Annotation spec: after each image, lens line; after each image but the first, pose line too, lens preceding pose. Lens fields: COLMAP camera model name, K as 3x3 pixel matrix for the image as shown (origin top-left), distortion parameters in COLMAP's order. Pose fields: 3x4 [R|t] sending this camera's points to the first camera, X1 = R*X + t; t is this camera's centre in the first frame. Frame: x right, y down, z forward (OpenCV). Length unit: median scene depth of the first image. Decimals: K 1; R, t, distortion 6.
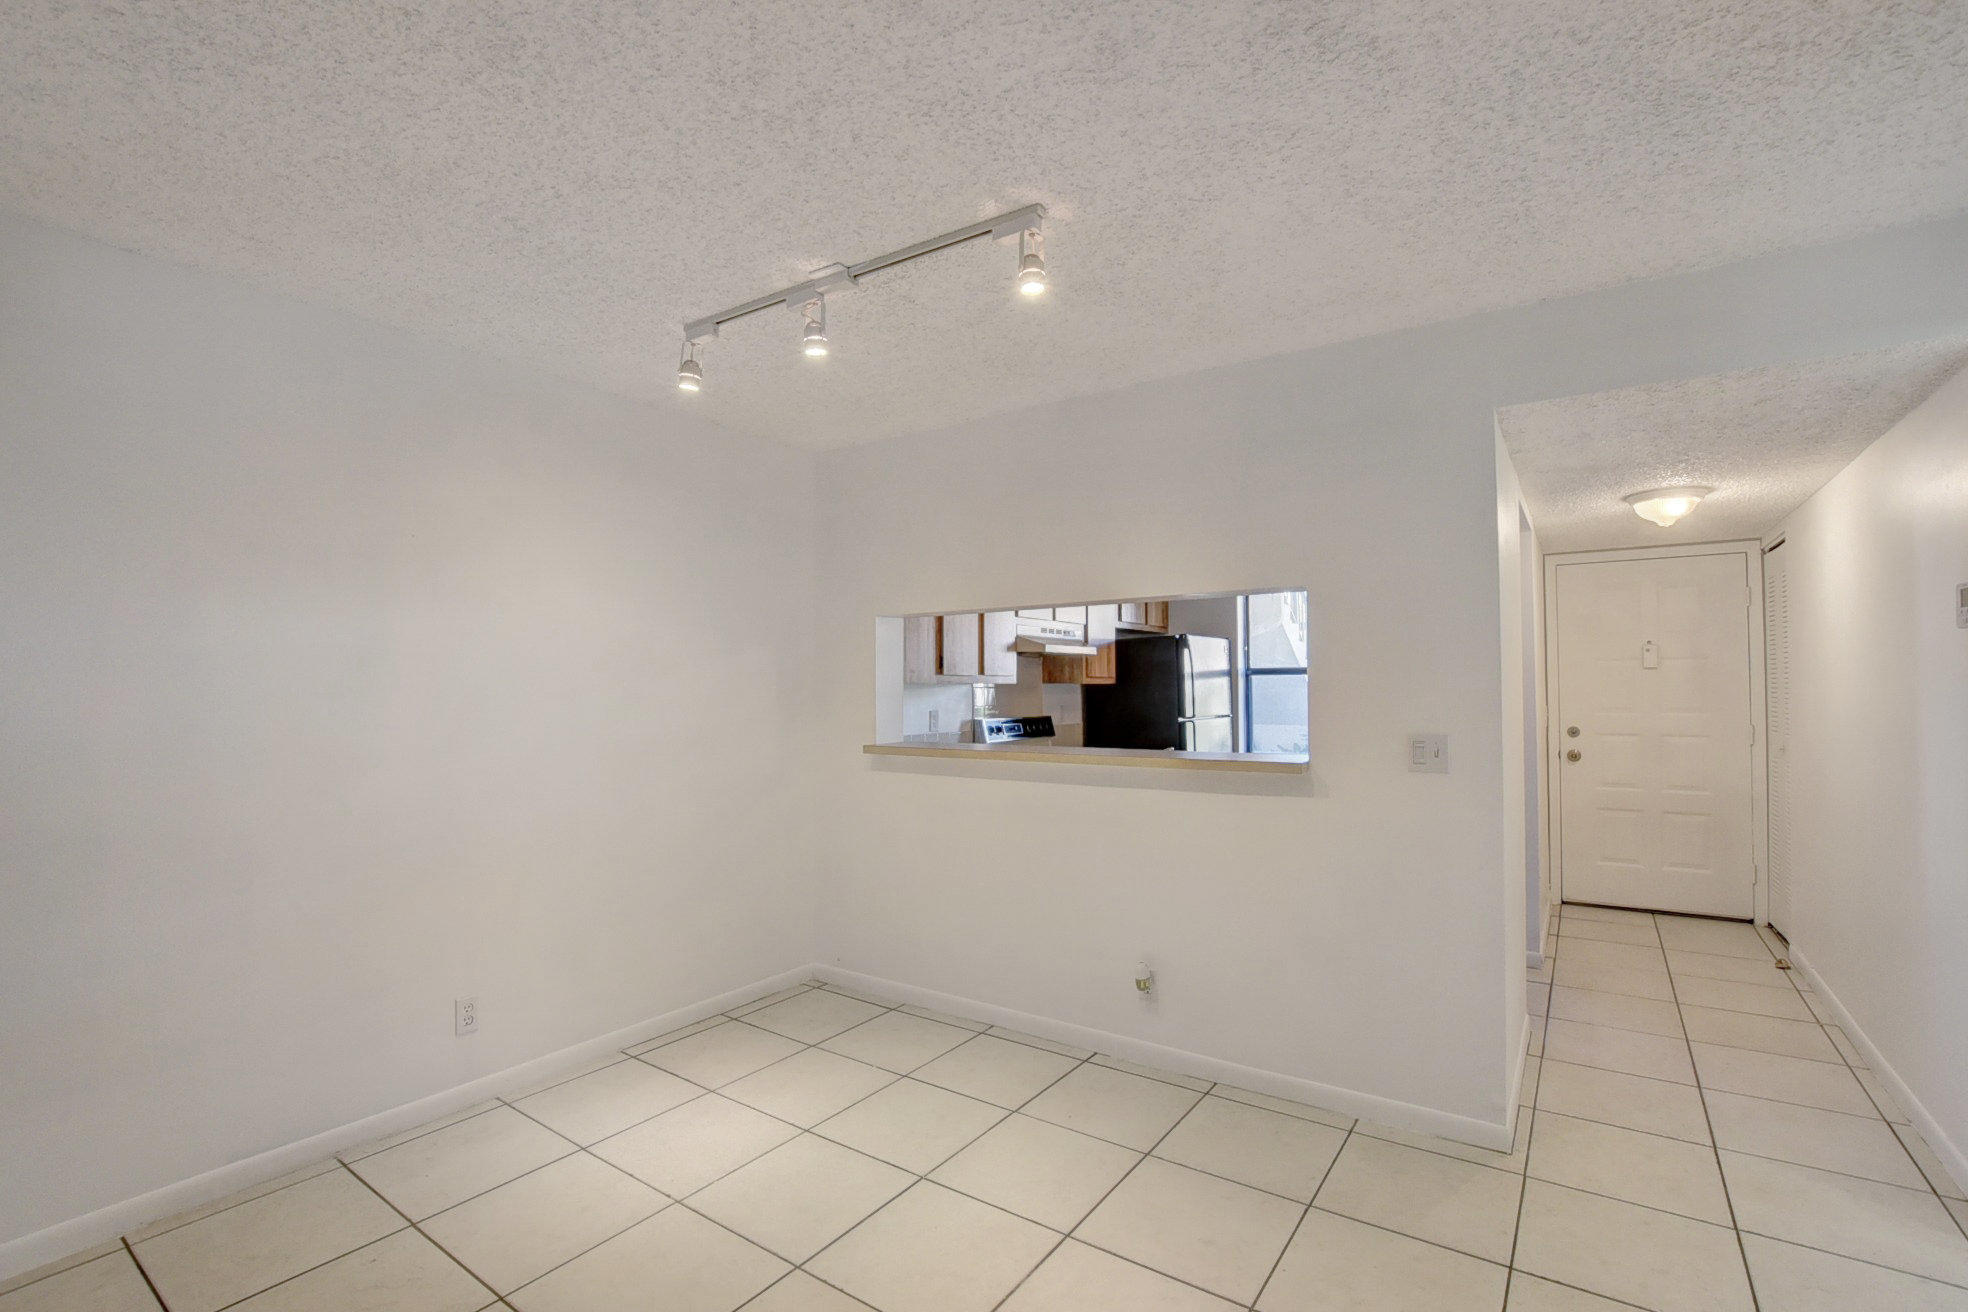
lens RADIAL K [[881.4, 0, 991.7], [0, 881.4, 674.2], [0, 0, 1]] dist [-0.041488, 0.009906]
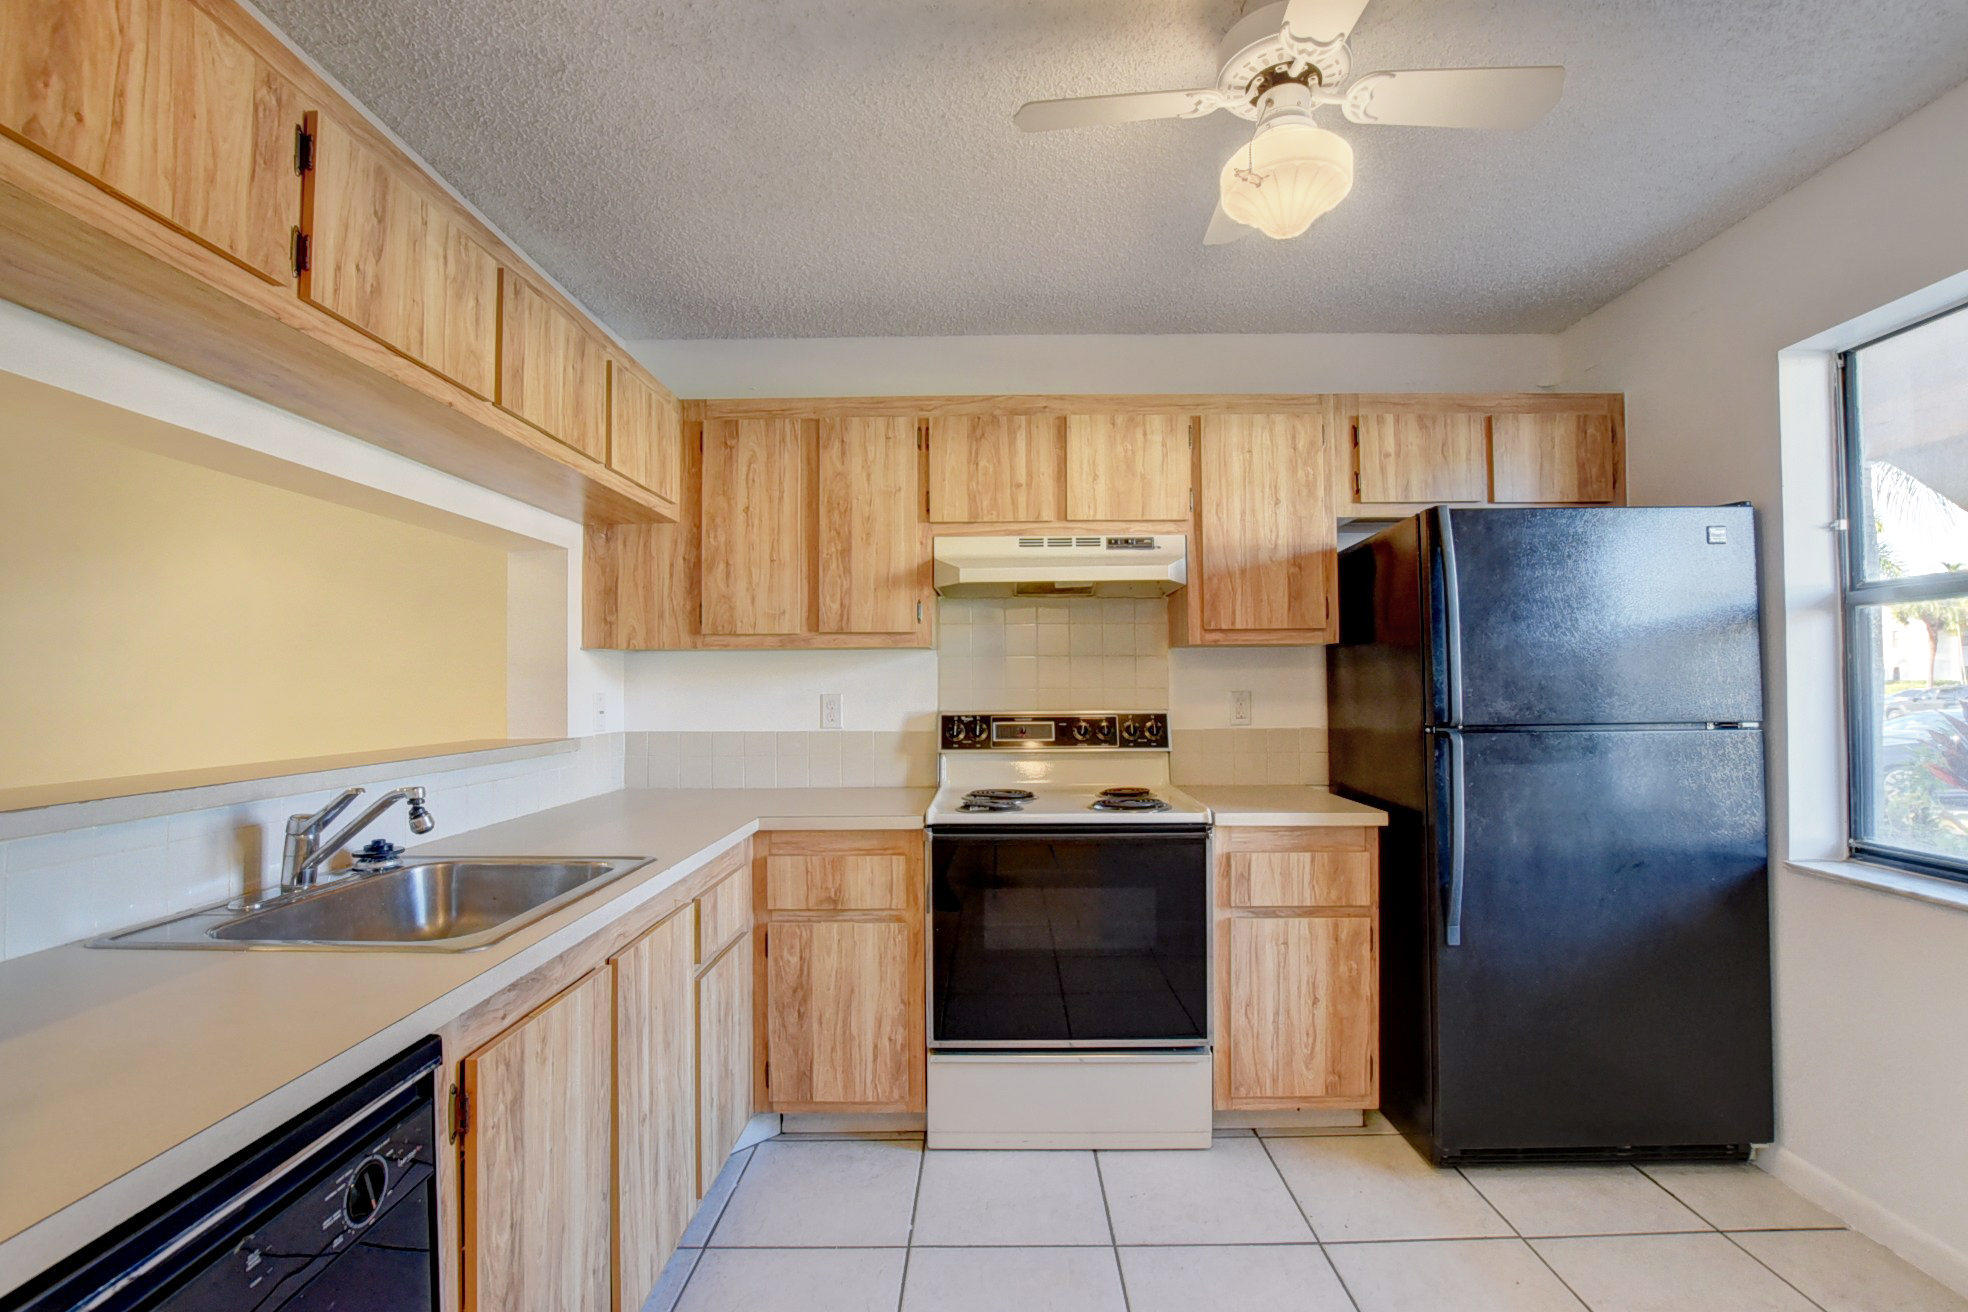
lens RADIAL K [[881.4, 0, 991.7], [0, 881.4, 674.2], [0, 0, 1]] dist [-0.041488, 0.009906]
pose [[0.564928, -0.008635, -0.825095, 0.426807], [0.015720, 0.999876, 0.000299, 0.024191], [0.824990, -0.013140, 0.564994, 0.633216]]
